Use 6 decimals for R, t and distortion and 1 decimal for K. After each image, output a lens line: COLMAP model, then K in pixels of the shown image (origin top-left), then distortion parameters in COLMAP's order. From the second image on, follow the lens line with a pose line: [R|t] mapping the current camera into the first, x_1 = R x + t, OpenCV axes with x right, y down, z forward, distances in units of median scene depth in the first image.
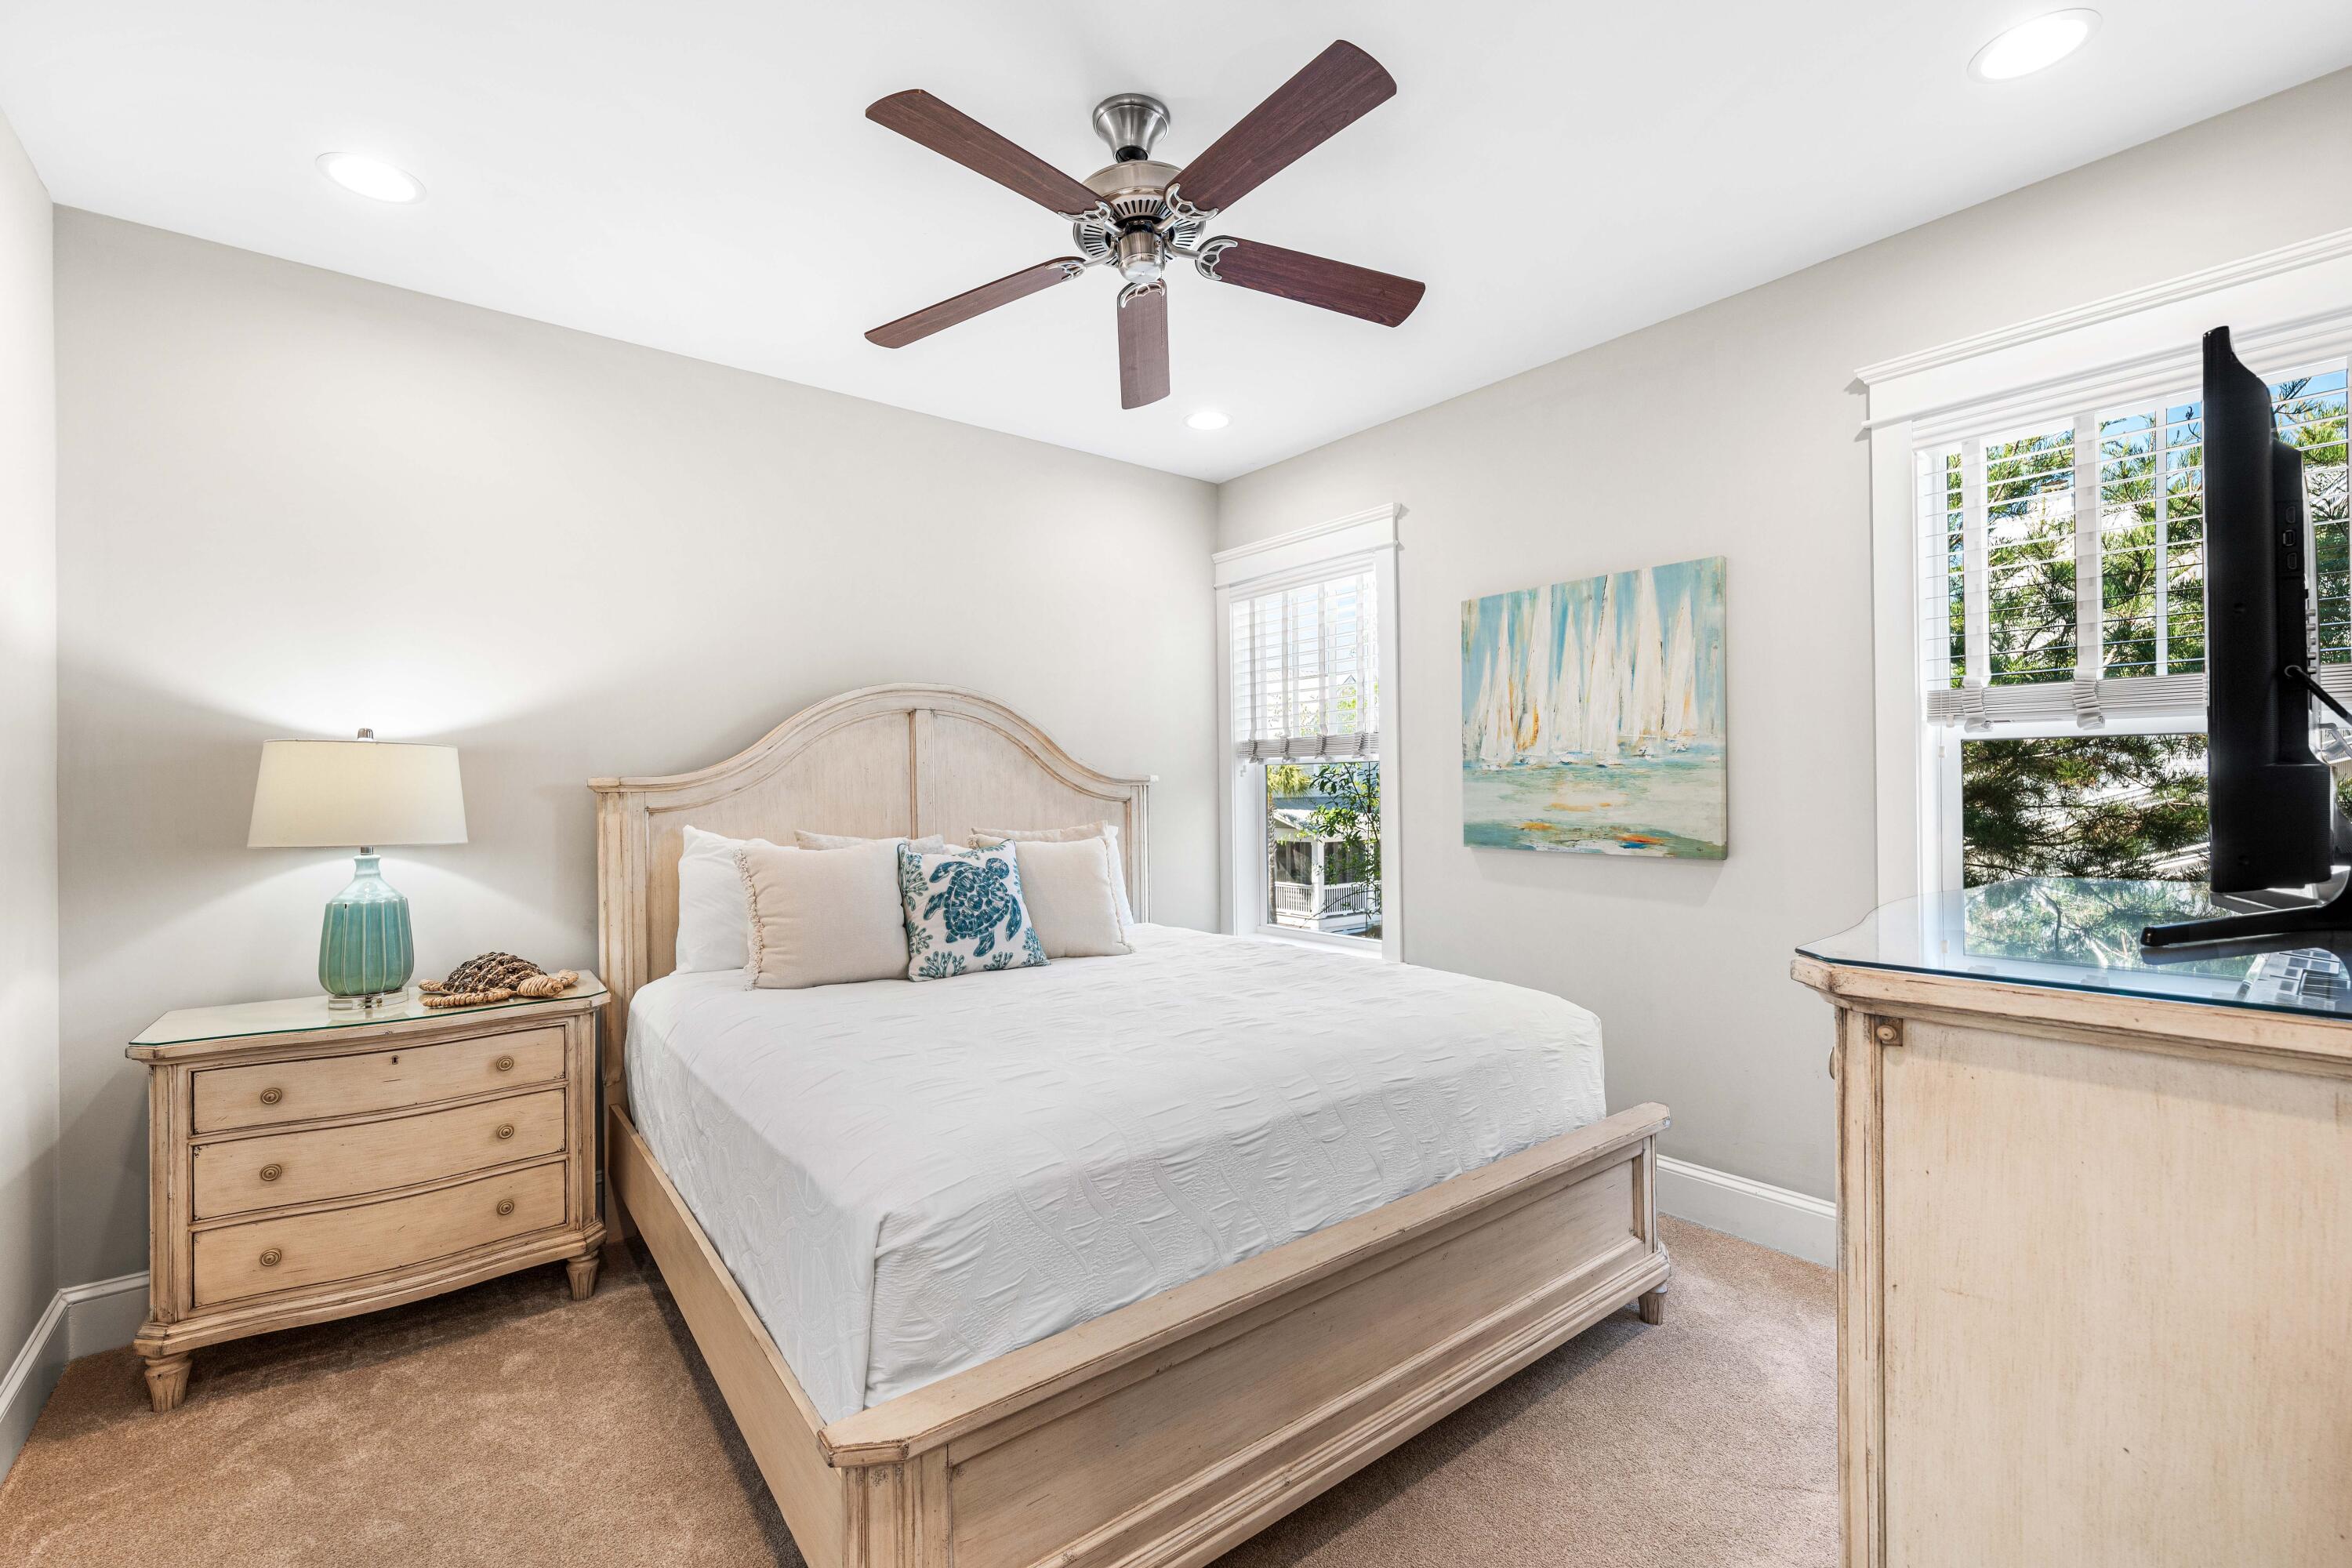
lens RADIAL K [[1009.6, 0, 1176.1], [0, 1009.6, 756.0], [0, 0, 1]] dist [0.000036, -0.000318]
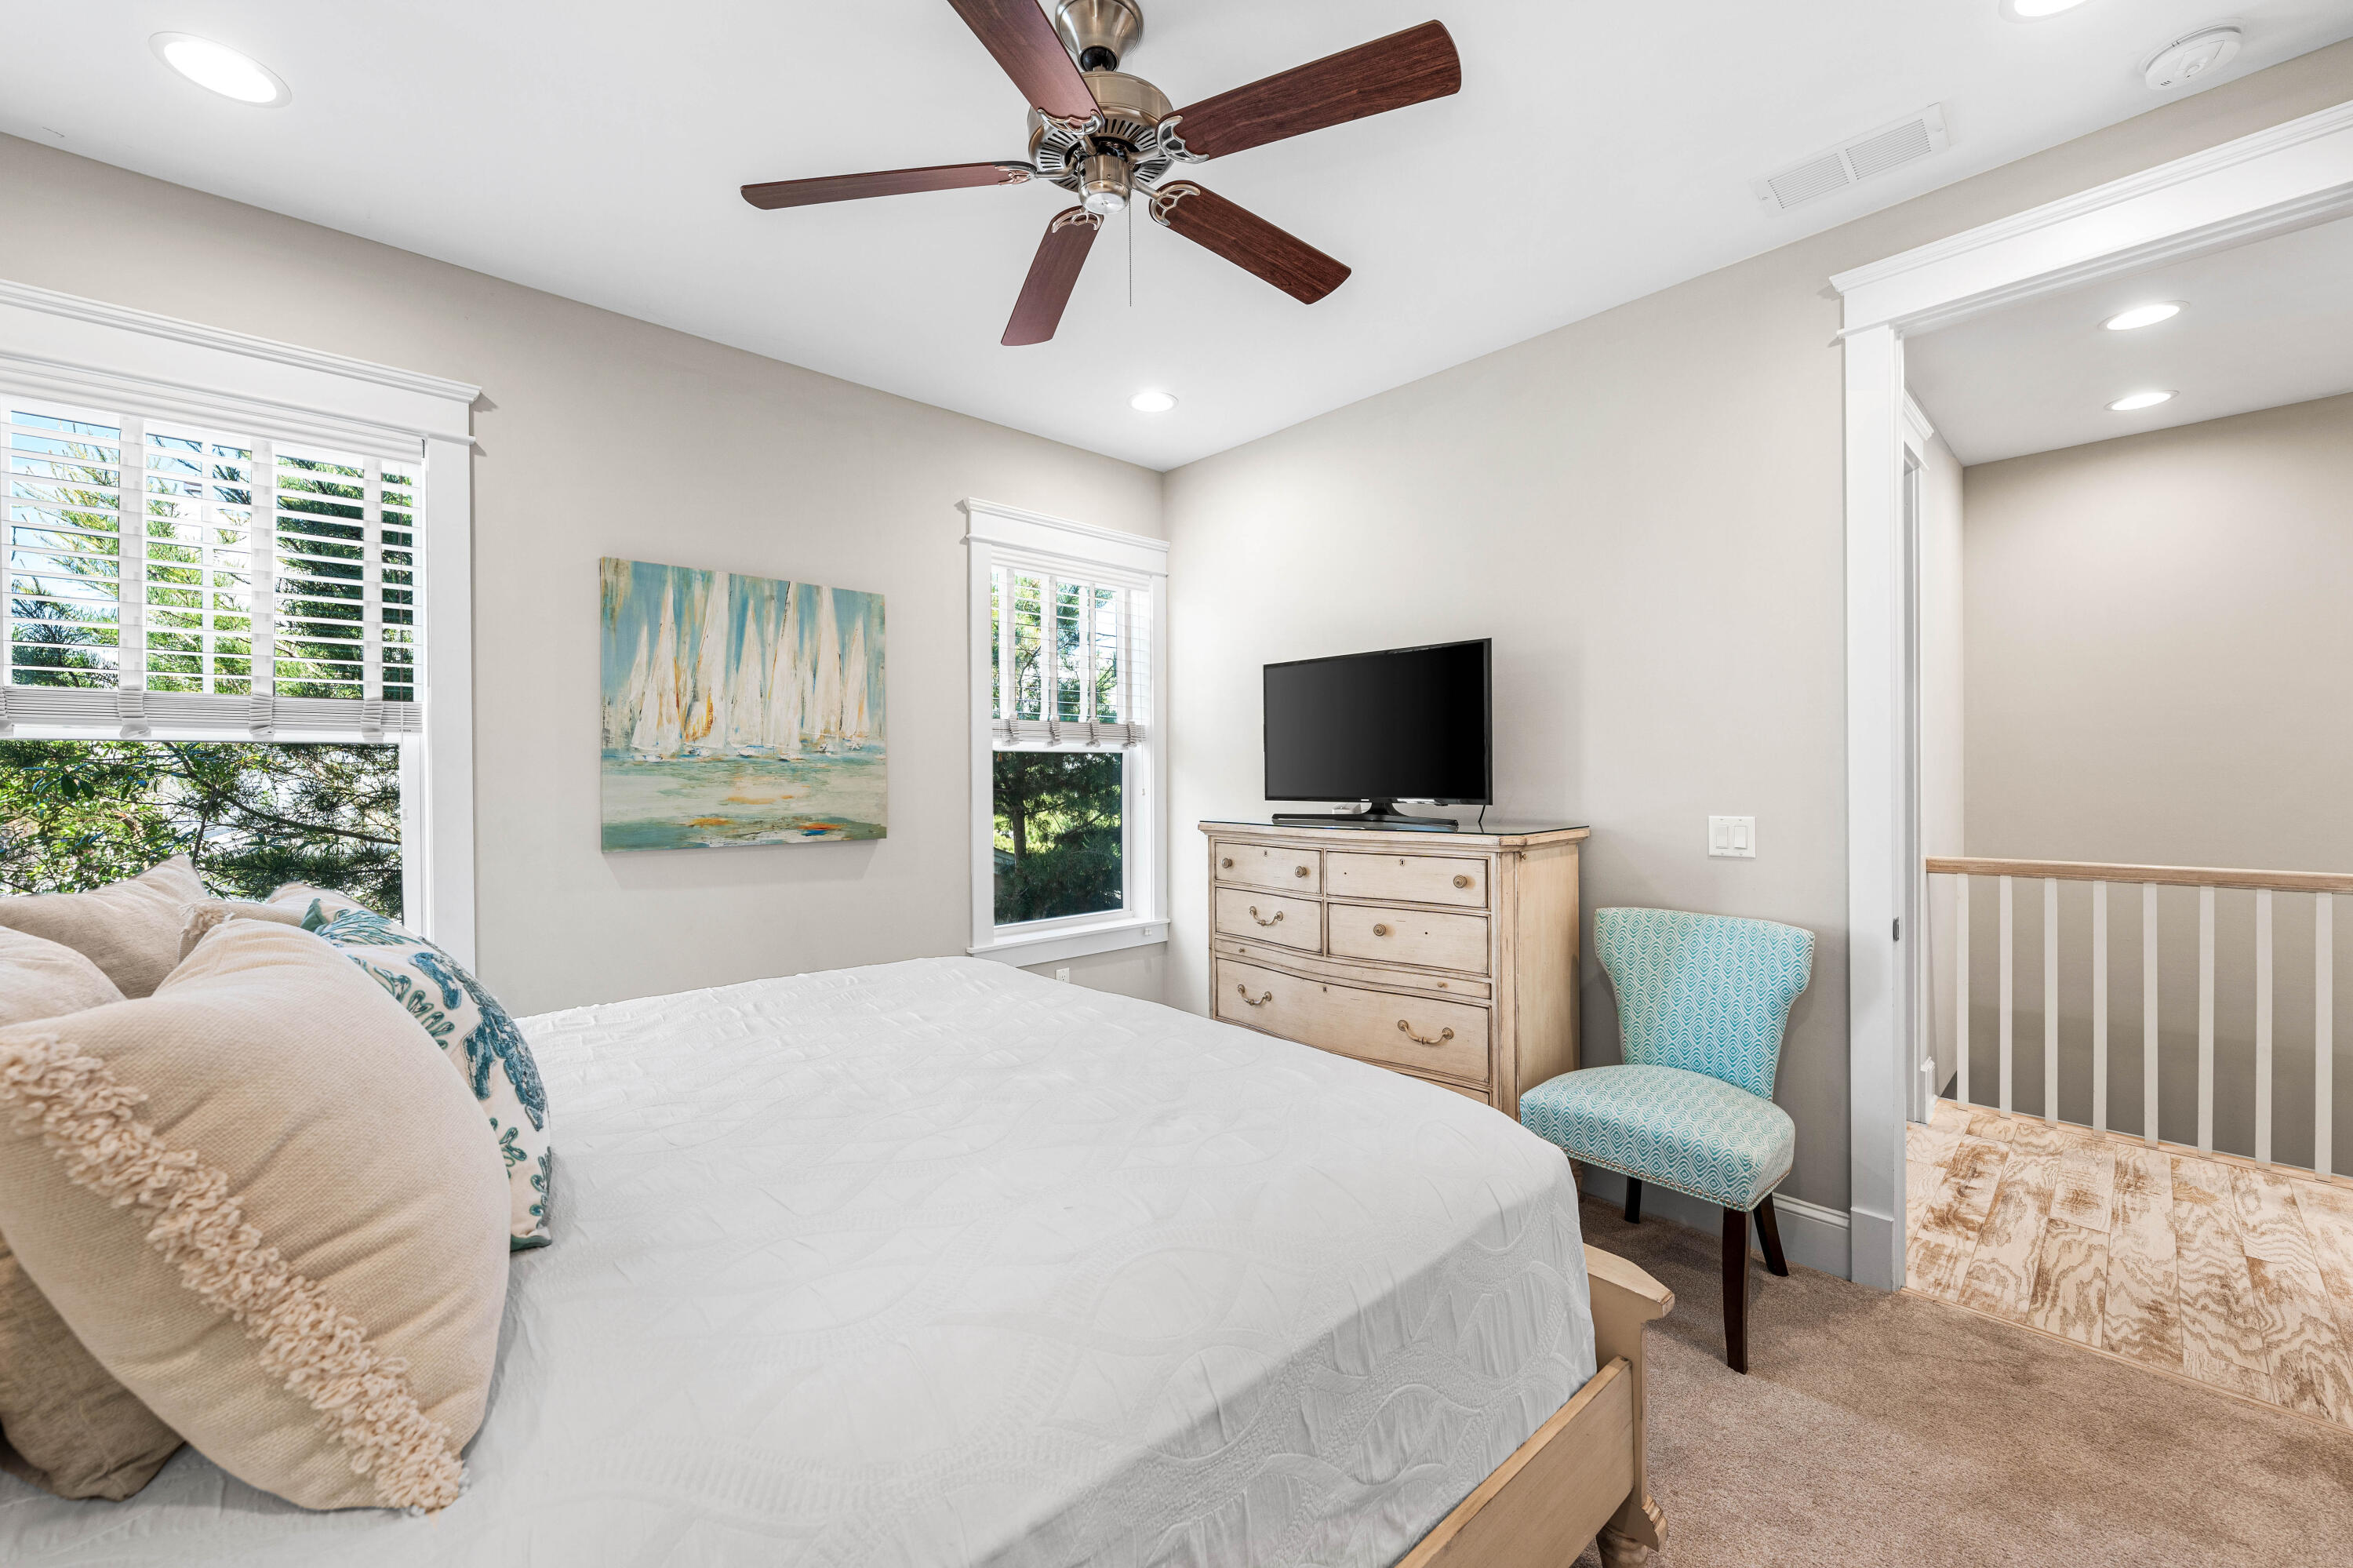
lens RADIAL K [[962.6, 0, 1170.4], [0, 962.6, 749.1], [0, 0, 1]] dist [-0.000720, 0.000206]
pose [[-0.095730, 0.040699, 0.994575, -0.602692], [-0.019160, 0.998903, -0.042720, 0.032778], [-0.995223, -0.023145, -0.094845, 0.677412]]
